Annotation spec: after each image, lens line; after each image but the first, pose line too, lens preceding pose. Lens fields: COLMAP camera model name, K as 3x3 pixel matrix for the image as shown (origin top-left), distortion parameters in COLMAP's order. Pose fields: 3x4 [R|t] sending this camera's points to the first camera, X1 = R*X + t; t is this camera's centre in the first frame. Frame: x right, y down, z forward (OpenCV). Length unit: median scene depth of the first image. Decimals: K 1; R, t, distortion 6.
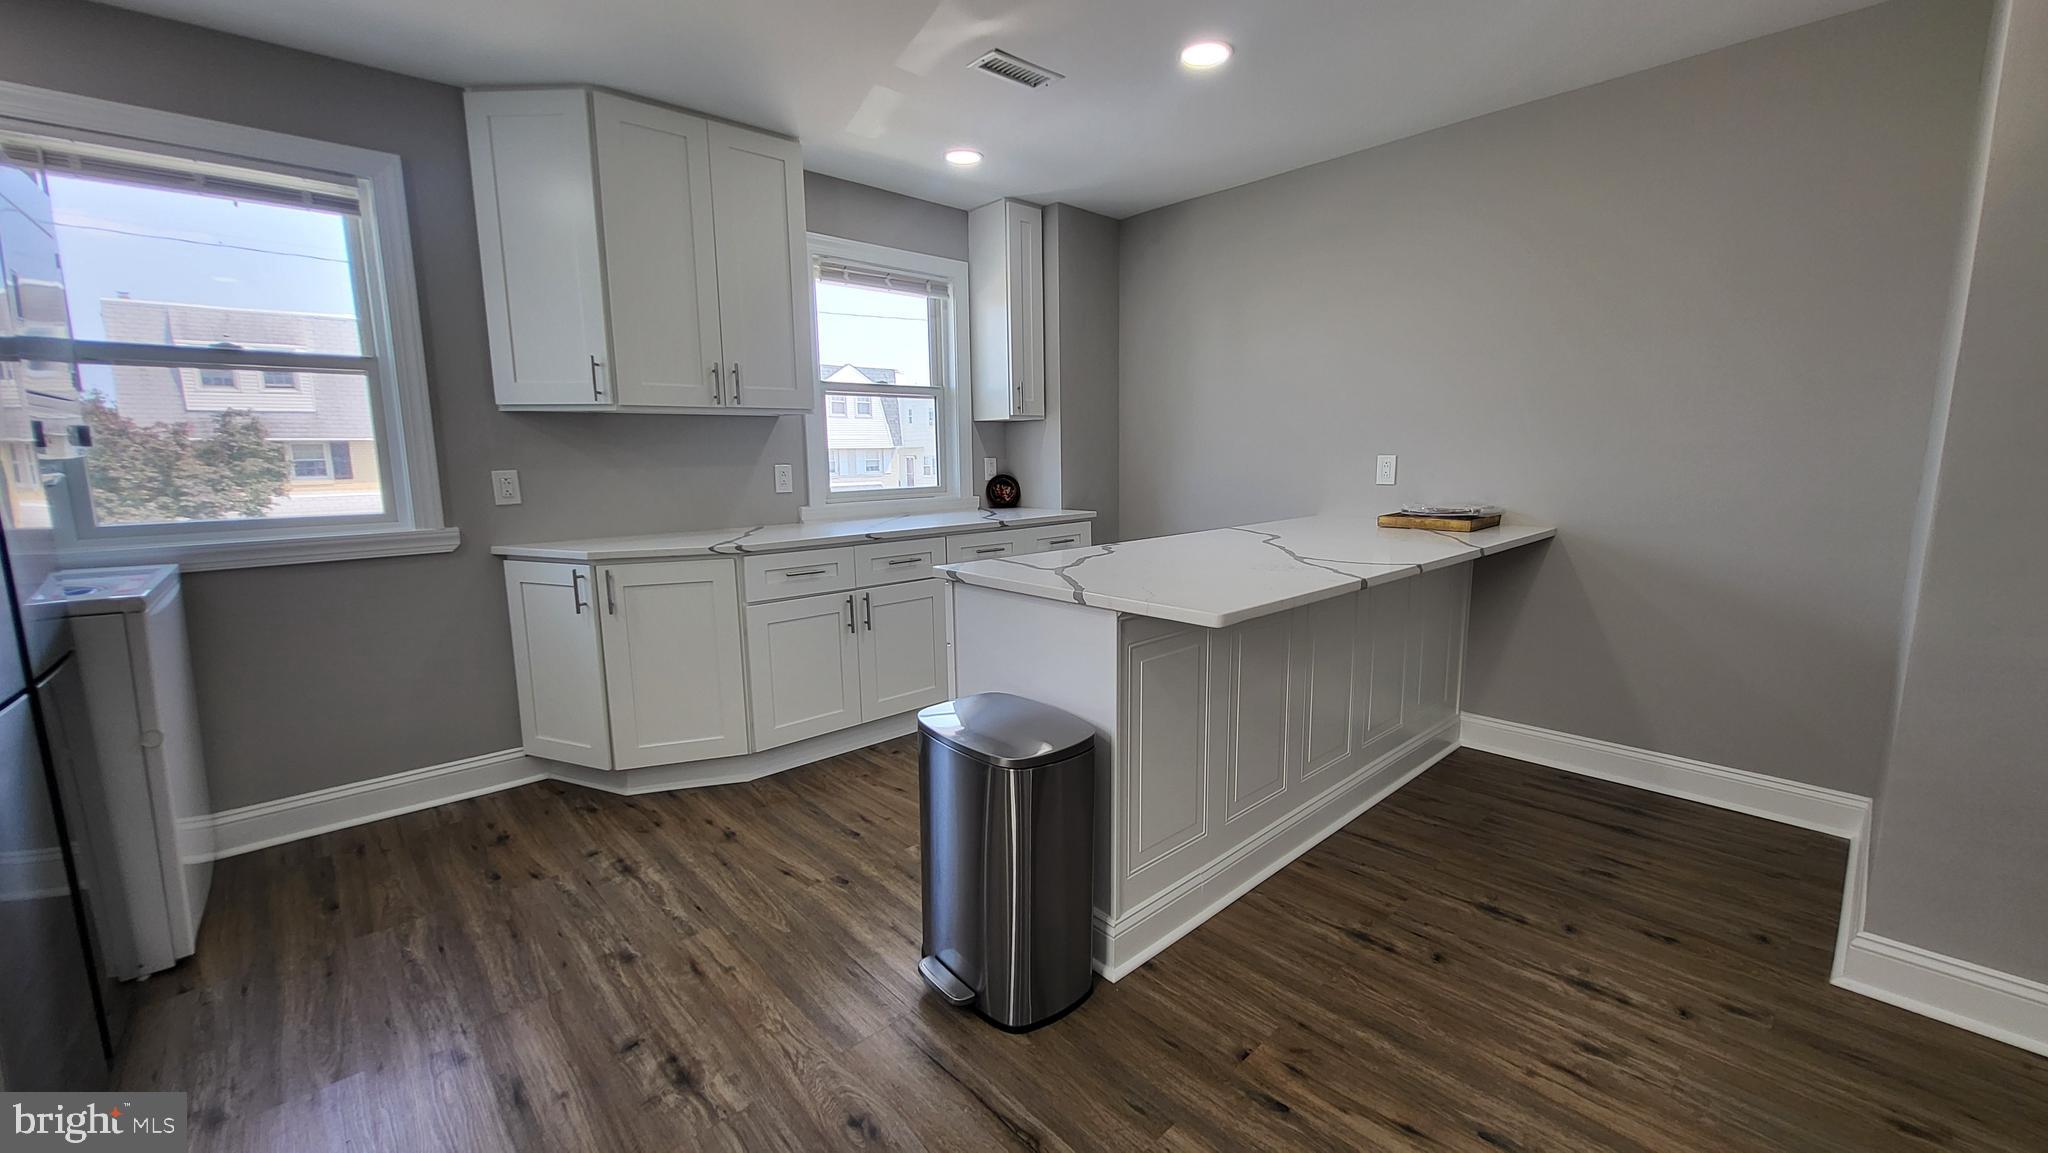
lens RADIAL K [[805.5, 0, 1032.0], [0, 805.5, 574.1], [0, 0, 1]] dist [-0.001841, -0.000390]
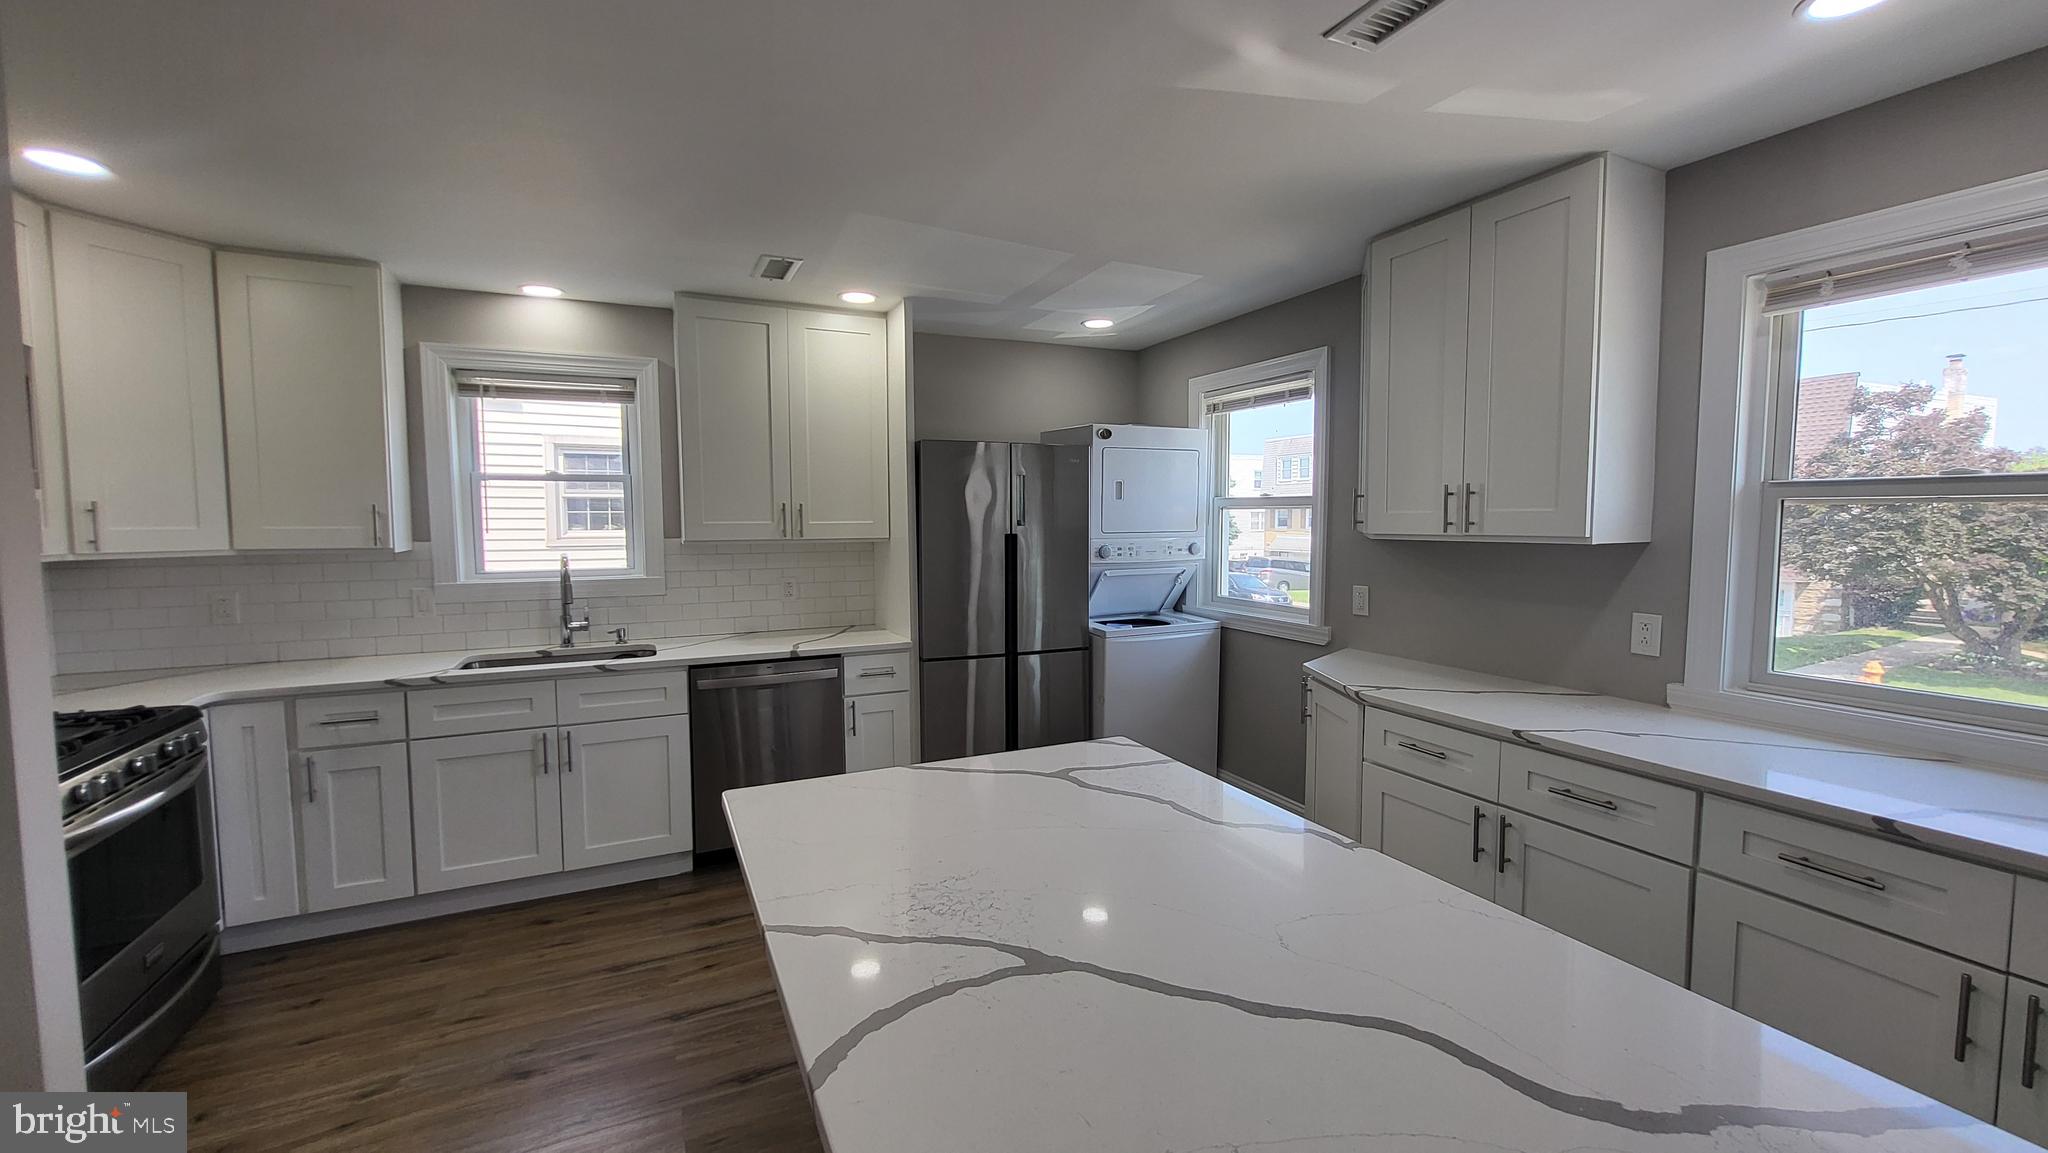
lens RADIAL K [[805.9, 0, 1032.9], [0, 805.9, 572.9], [0, 0, 1]] dist [0.007117, -0.007381]
pose [[-0.290591, 0.076538, -0.953781, 0.708451], [-0.142894, 0.982146, 0.122350, -0.268123], [0.946117, 0.171844, -0.274466, 1.056252]]
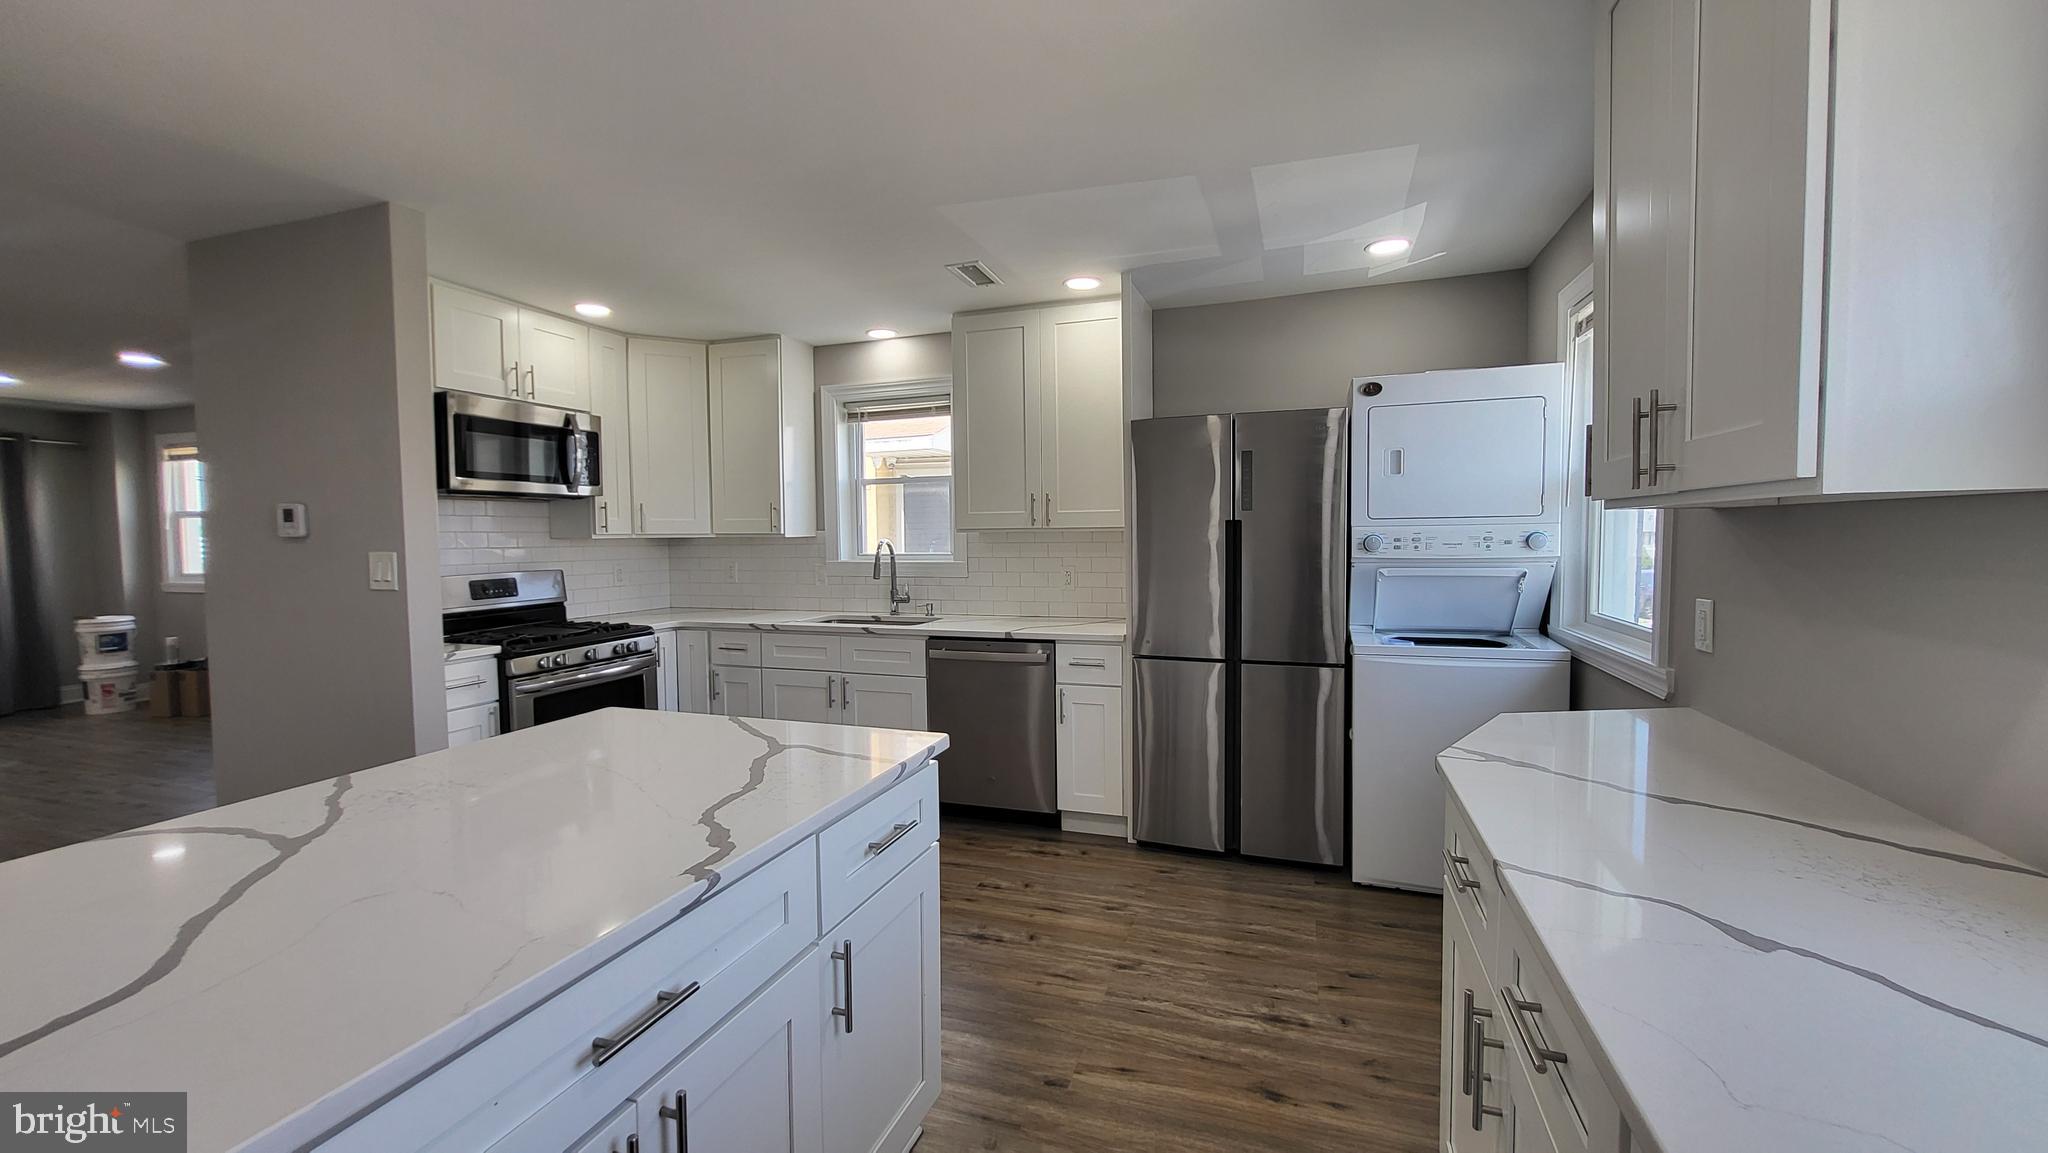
lens RADIAL K [[805.5, 0, 1032.0], [0, 805.5, 574.1], [0, 0, 1]] dist [-0.001841, -0.000390]
pose [[-0.878339, 0.043607, -0.476045, 0.158834], [-0.055606, 0.979750, 0.192346, -0.295432], [0.474793, 0.195416, -0.858128, 1.575661]]
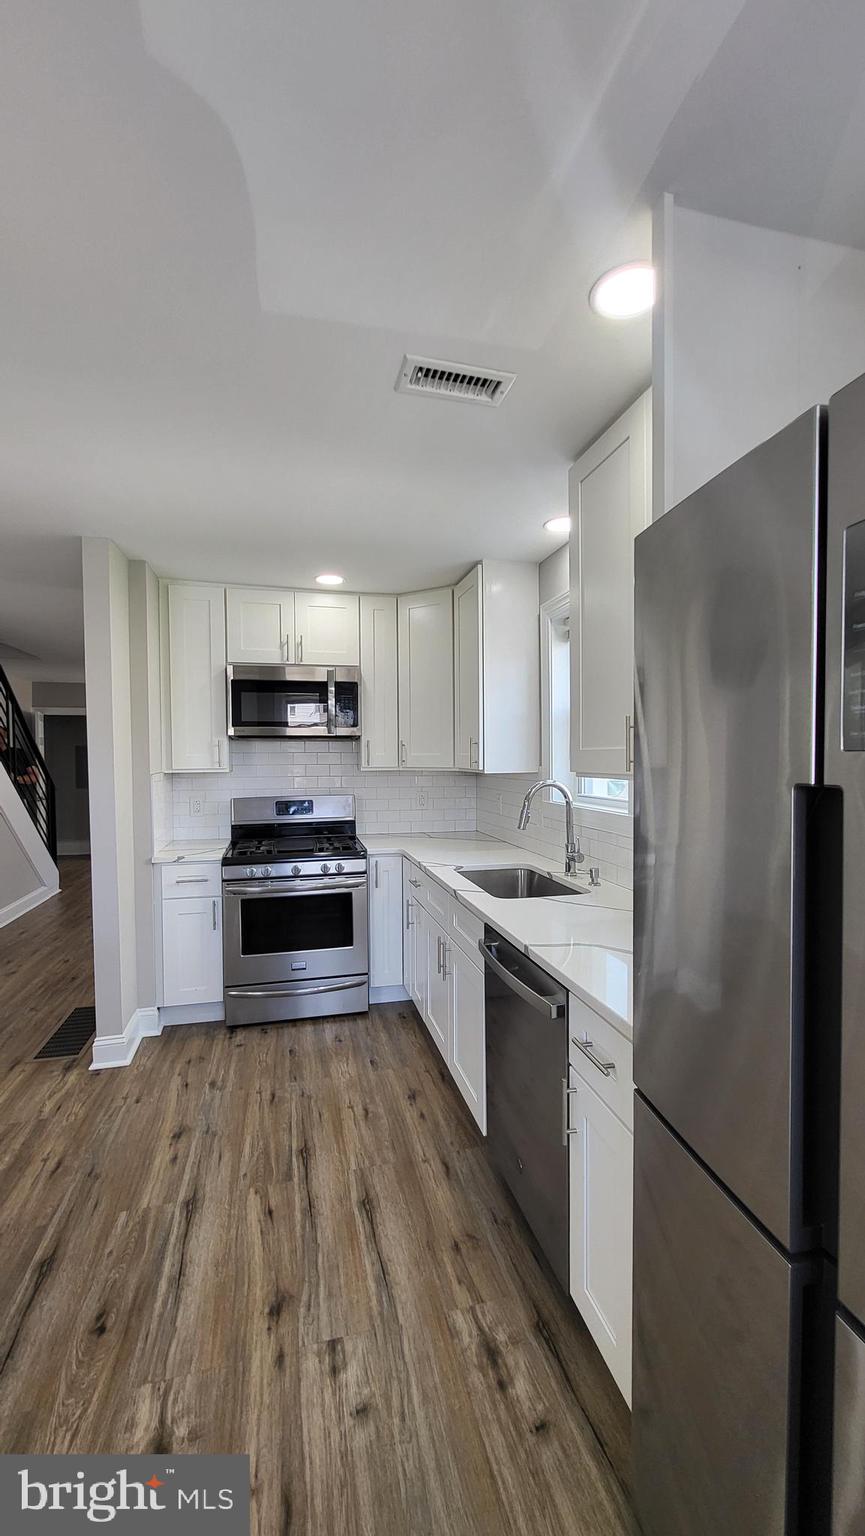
lens RADIAL K [[604.4, 0, 428.6], [0, 604.4, 777.5], [0, 0, 1]] dist [0.007117, -0.007381]
pose [[-0.872794, 0.000707, 0.488089, -0.746512], [0.092662, 0.982053, 0.164274, -0.210473], [-0.479213, 0.188605, -0.857195, 0.898303]]
